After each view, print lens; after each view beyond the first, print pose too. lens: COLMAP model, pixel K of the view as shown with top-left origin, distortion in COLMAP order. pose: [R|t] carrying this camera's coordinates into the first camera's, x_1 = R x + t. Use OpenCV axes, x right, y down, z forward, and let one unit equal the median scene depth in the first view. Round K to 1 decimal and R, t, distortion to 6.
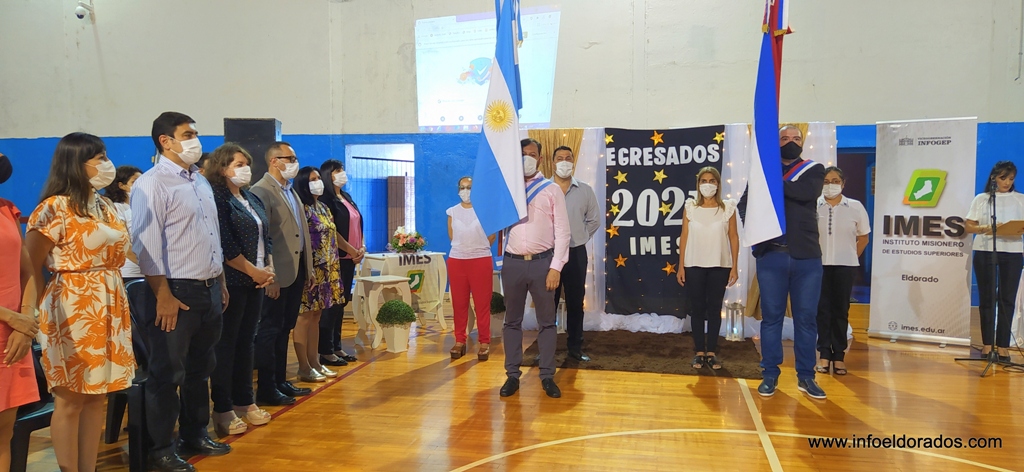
lens RADIAL K [[799.6, 0, 512.0], [0, 799.6, 236.0], [0, 0, 1]] dist [0.094911, -0.002769]
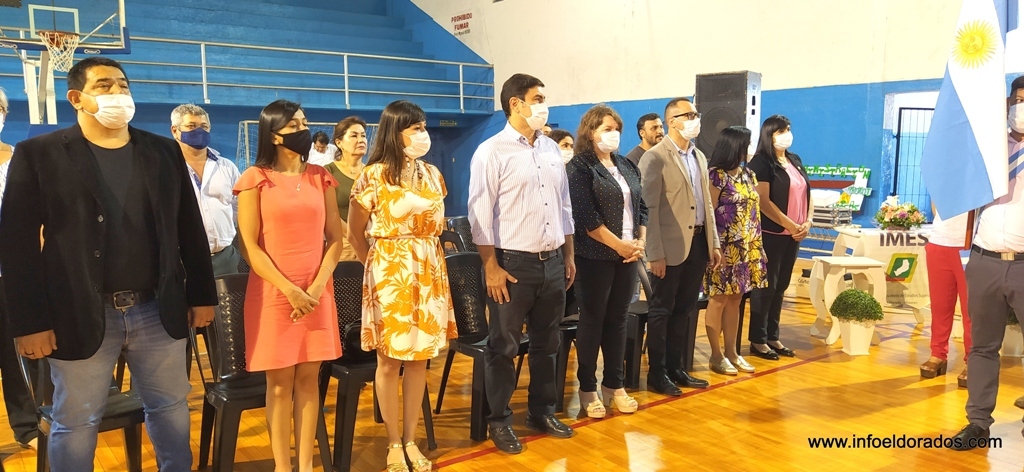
lens RADIAL K [[799.6, 0, 512.0], [0, 799.6, 236.0], [0, 0, 1]] dist [0.094911, -0.002769]
pose [[0.763462, 0.073351, -0.641674, 0.154246], [-0.037883, 0.996905, 0.068885, -0.023037], [0.644741, -0.028283, 0.763878, 0.221727]]
